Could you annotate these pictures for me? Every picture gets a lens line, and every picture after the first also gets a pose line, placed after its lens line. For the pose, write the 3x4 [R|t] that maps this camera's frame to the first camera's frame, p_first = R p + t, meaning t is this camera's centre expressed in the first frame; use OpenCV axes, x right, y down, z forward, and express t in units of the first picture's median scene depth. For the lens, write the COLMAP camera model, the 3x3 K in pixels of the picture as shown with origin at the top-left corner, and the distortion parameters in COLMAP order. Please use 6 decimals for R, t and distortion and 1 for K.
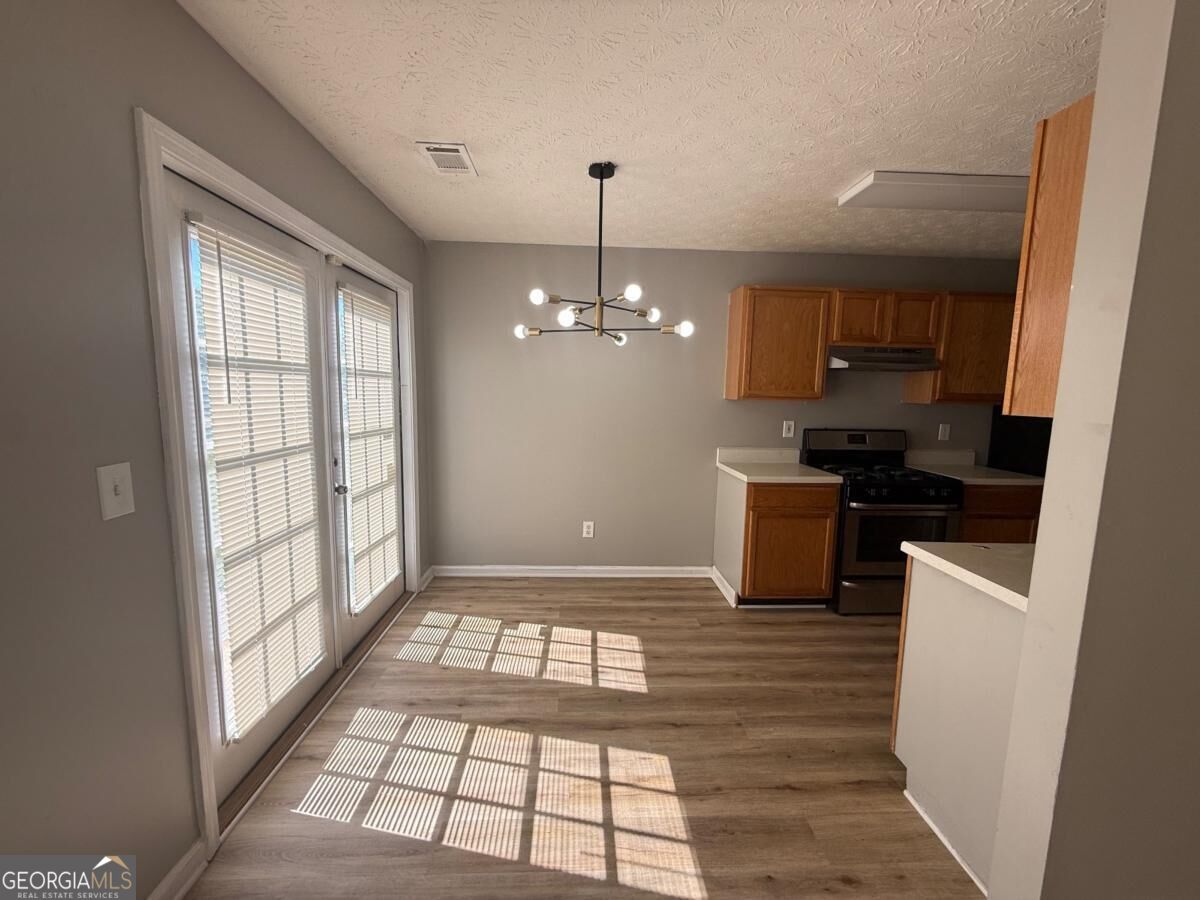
lens RADIAL K [[478.5, 0, 592.7], [0, 478.5, 450.6], [0, 0, 1]] dist [-0.002088, 0.000276]
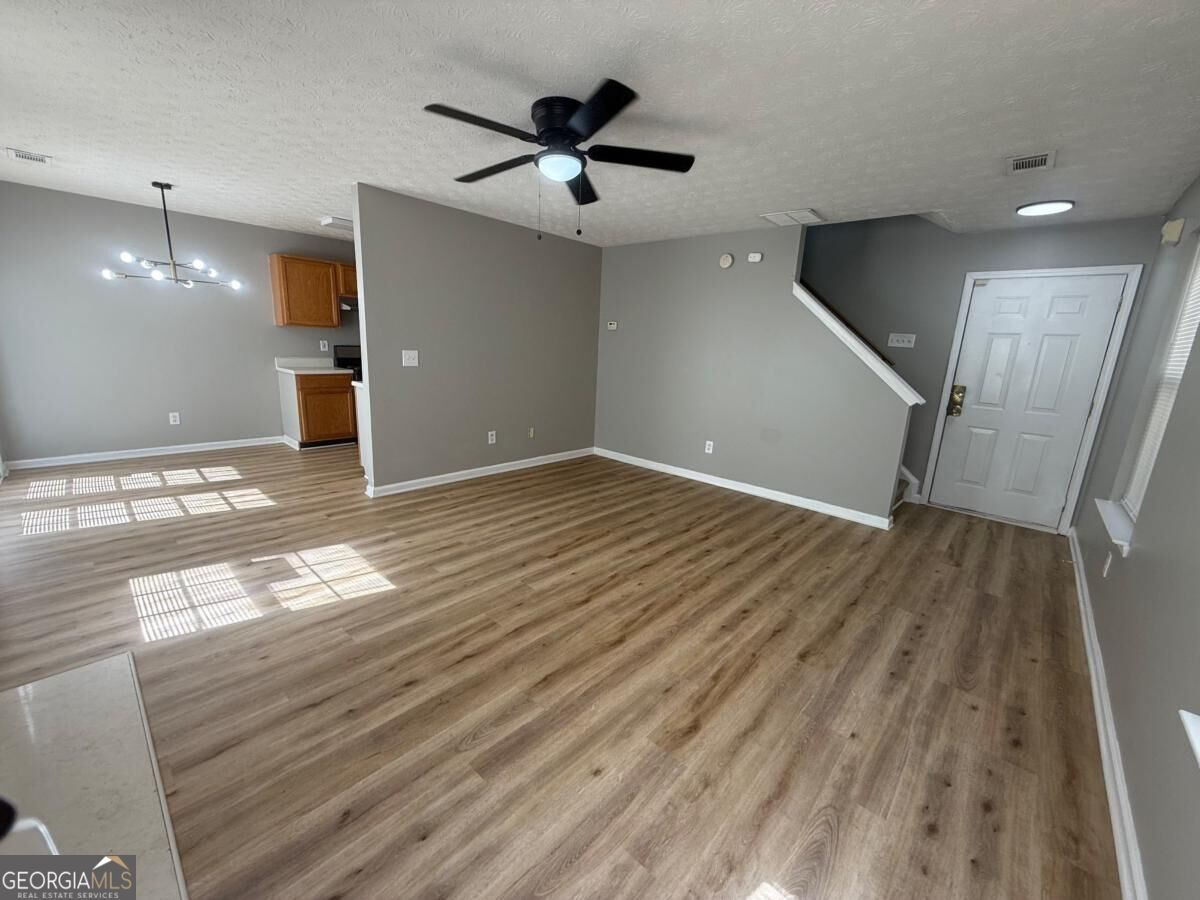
lens RADIAL K [[478.5, 0, 598.2], [0, 478.5, 449.8], [0, 0, 1]] dist [-0.002088, 0.000276]
pose [[0.700266, -0.141264, 0.699766, -0.149764], [0.050636, 0.987586, 0.148694, 0.126463], [-0.712084, -0.068692, 0.698726, -0.958978]]
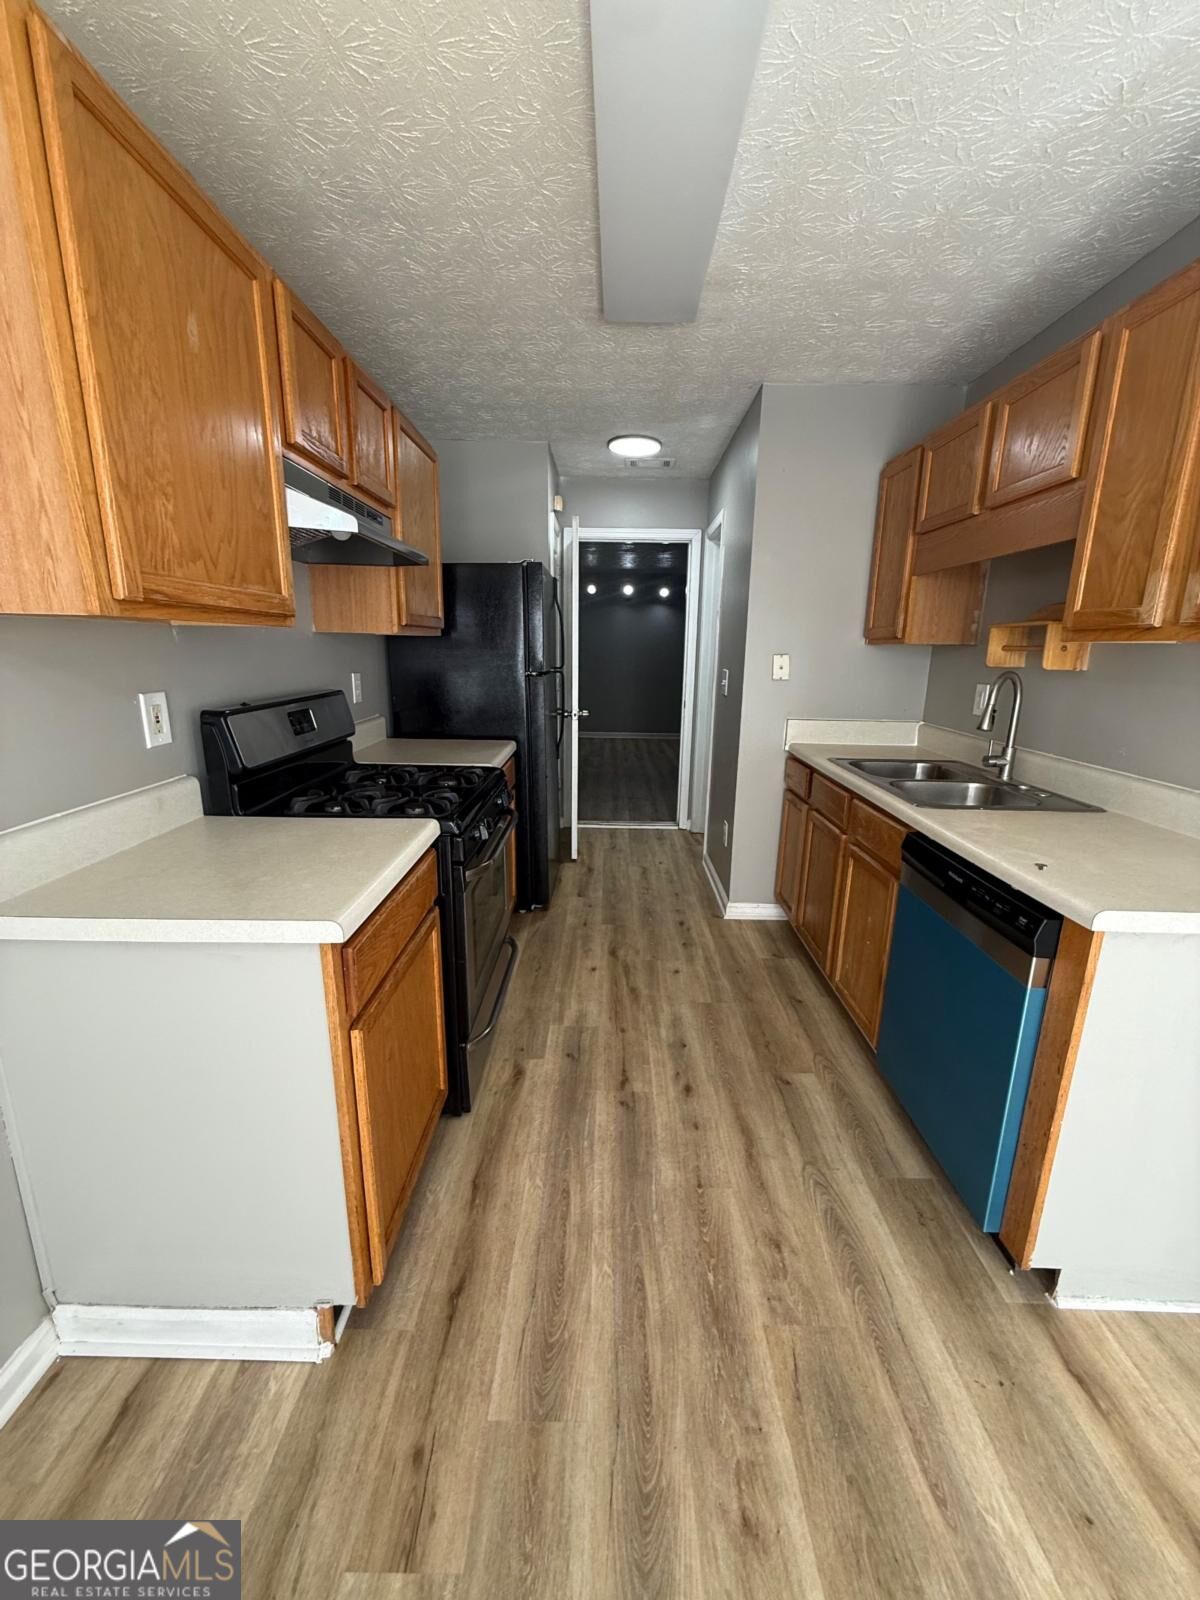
lens RADIAL K [[638.1, 0, 600.3], [0, 638.1, 797.9], [0, 0, 1]] dist [-0.002088, 0.000276]
pose [[0.047010, -0.247997, 0.967620, 0.014380], [0.108893, 0.964190, 0.241827, -0.073060], [-0.992941, 0.093998, 0.072332, 0.780899]]
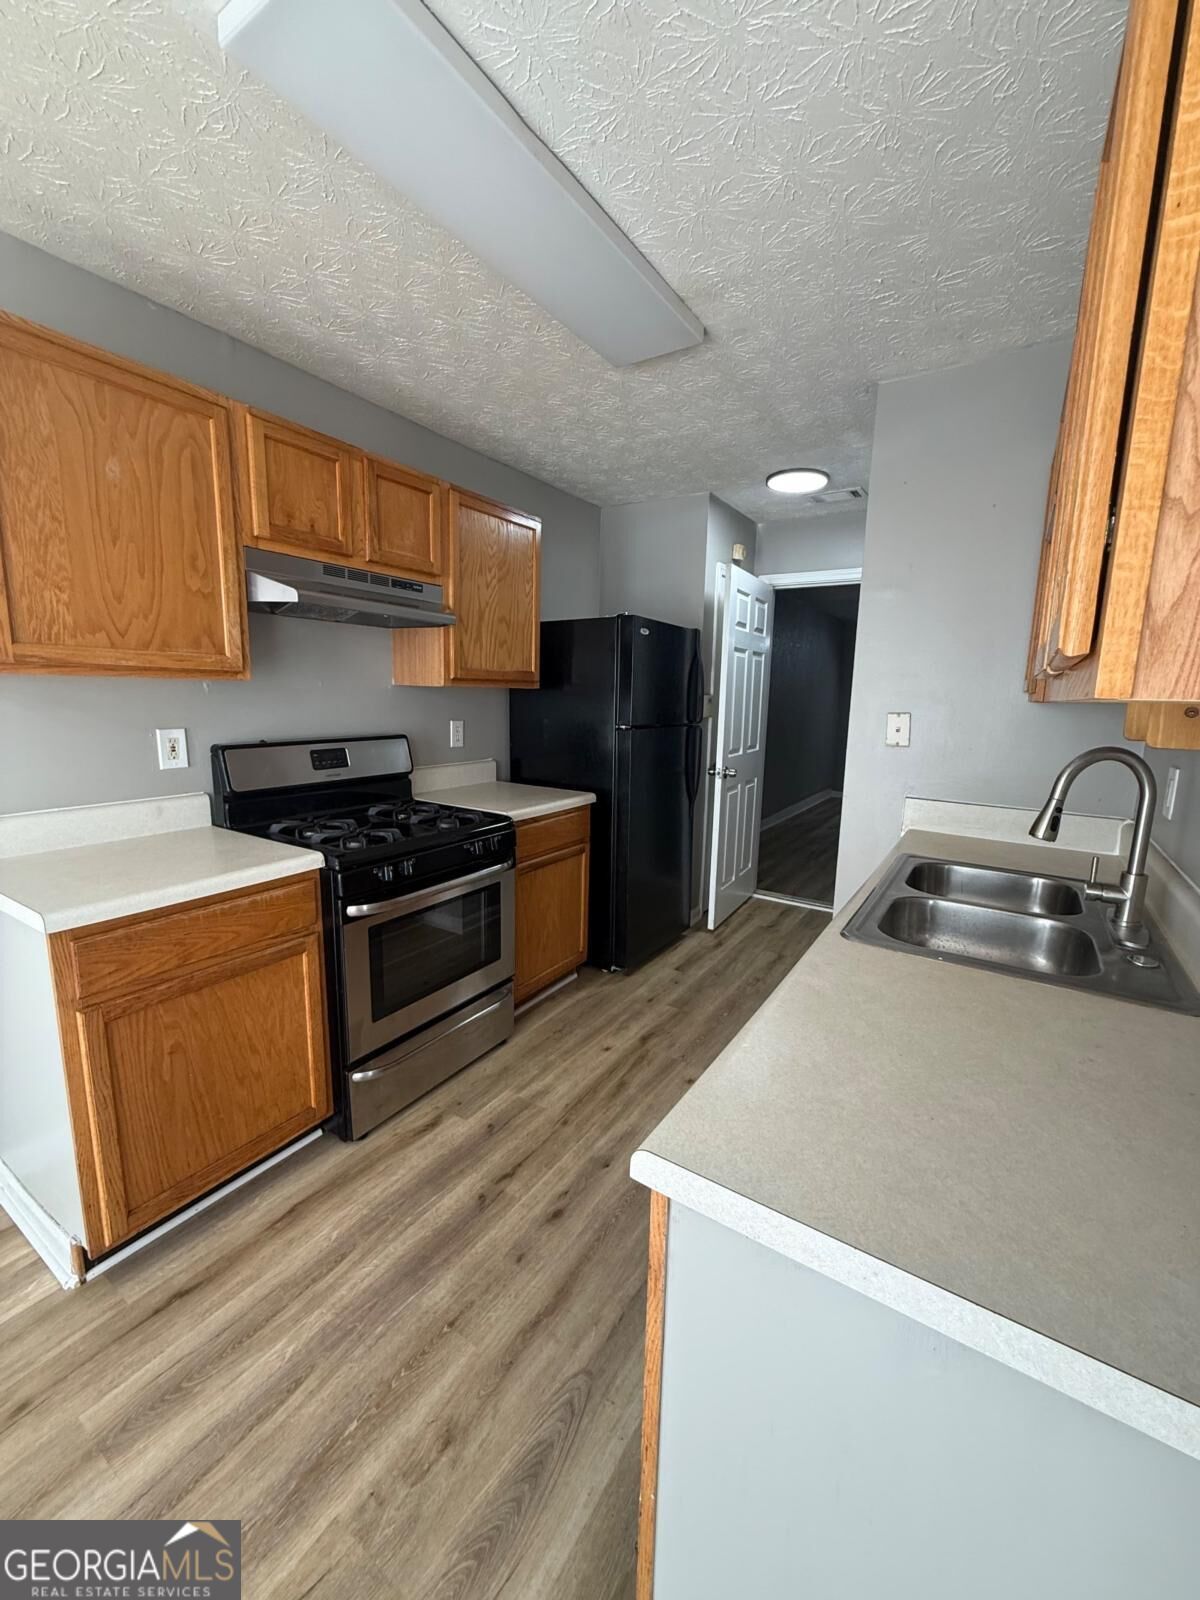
lens RADIAL K [[638.1, 0, 603.8], [0, 638.1, 797.7], [0, 0, 1]] dist [-0.002088, 0.000276]
pose [[0.570679, -0.138680, 0.809379, 0.193441], [0.087451, 0.990295, 0.108018, -0.034295], [-0.816504, 0.009137, 0.577268, 0.427579]]
